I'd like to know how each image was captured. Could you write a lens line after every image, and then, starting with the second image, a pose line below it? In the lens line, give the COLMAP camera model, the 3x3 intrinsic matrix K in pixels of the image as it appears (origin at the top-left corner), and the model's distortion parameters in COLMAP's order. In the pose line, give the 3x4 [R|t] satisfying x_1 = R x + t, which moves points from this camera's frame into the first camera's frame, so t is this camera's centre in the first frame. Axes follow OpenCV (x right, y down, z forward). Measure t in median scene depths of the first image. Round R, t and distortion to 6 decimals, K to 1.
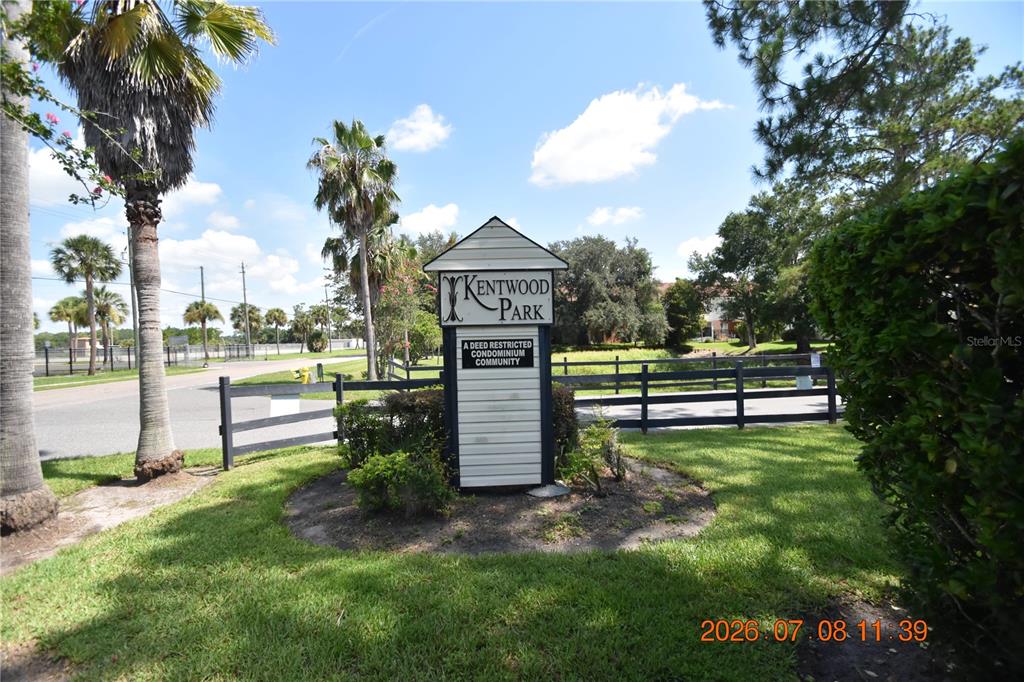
lens RADIAL K [[446.4, 0, 507.7], [0, 446.4, 348.0], [0, 0, 1]] dist [0.011909, -0.015063]
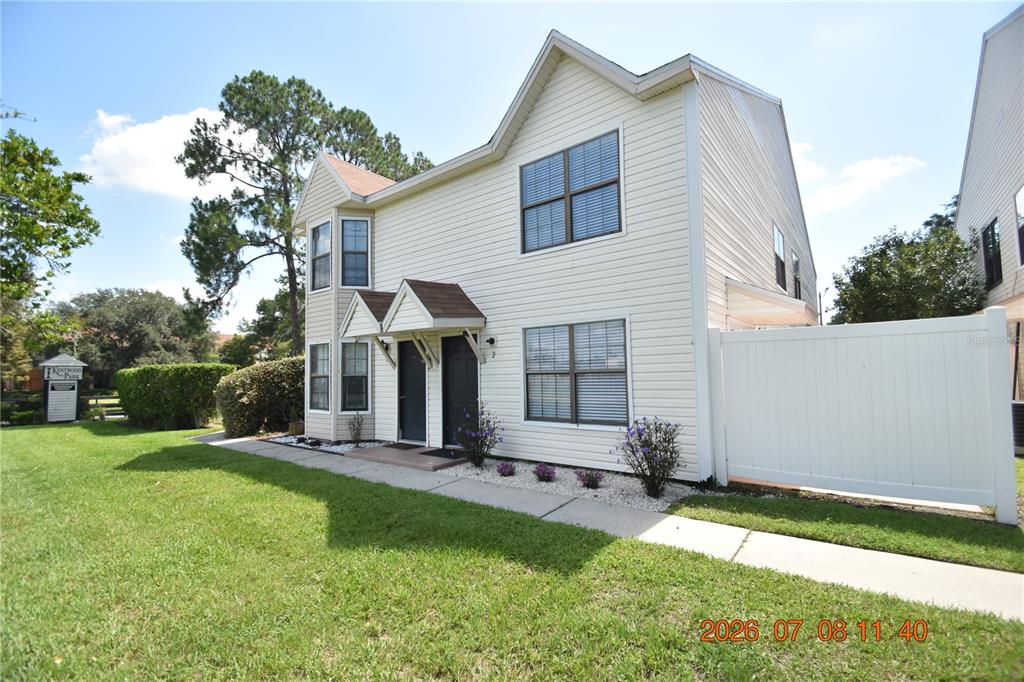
lens RADIAL K [[446.4, 0, 507.7], [0, 446.4, 348.0], [0, 0, 1]] dist [0.011909, -0.015063]
pose [[0.670587, 0.063593, 0.739100, -0.028438], [0.010559, 0.995400, -0.095226, 0.007780], [-0.741756, 0.071661, 0.666830, -0.412784]]
